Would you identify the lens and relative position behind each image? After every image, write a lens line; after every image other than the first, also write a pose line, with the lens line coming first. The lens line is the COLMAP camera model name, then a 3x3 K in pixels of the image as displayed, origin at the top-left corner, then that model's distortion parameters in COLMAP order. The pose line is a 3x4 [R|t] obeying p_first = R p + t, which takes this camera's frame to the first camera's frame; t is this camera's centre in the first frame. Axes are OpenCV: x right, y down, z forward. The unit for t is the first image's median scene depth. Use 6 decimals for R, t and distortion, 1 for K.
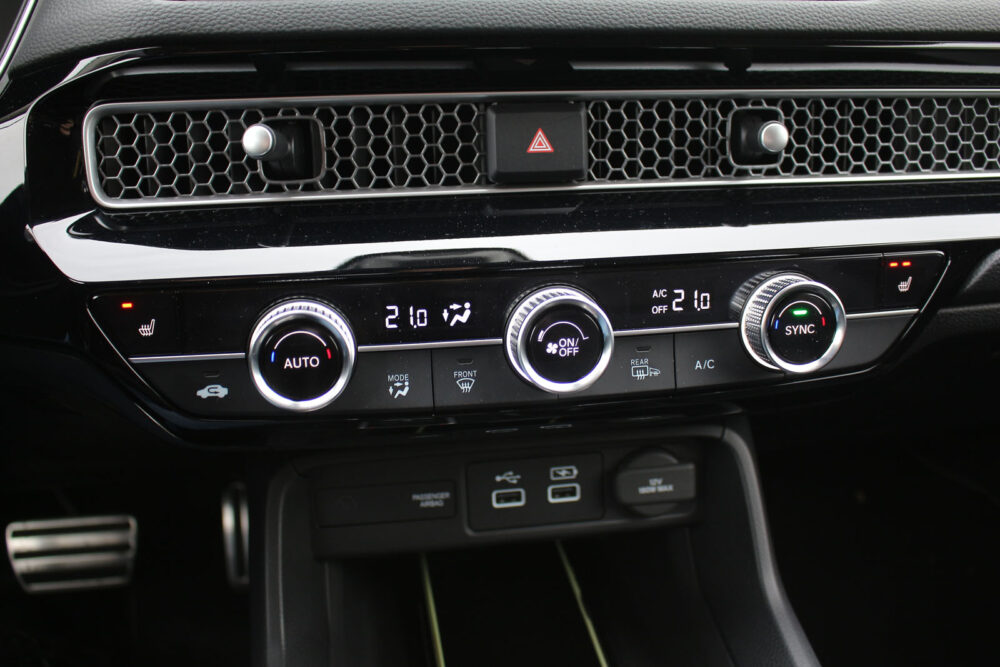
lens RADIAL K [[1005.4, 0, 500.0], [0, 1005.4, 333.5], [0, 0, 1]] dist [-0.114228, -0.004569]
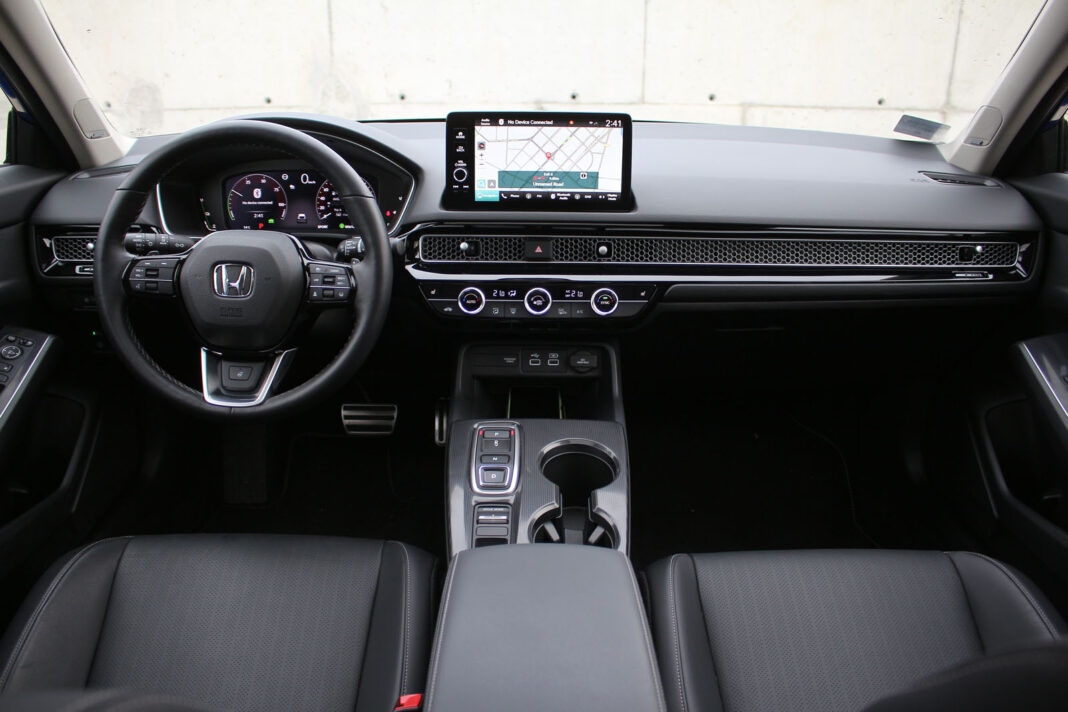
lens RADIAL K [[1096.4, 0, 534.0], [0, 1096.4, 356.0], [0, 0, 1]] dist [0.000051, 0.003086]
pose [[0.985023, 0.053097, -0.164045, 0.698865], [-0.066320, 0.994884, -0.076210, 0.503400], [0.159159, 0.085948, 0.983505, -2.913157]]
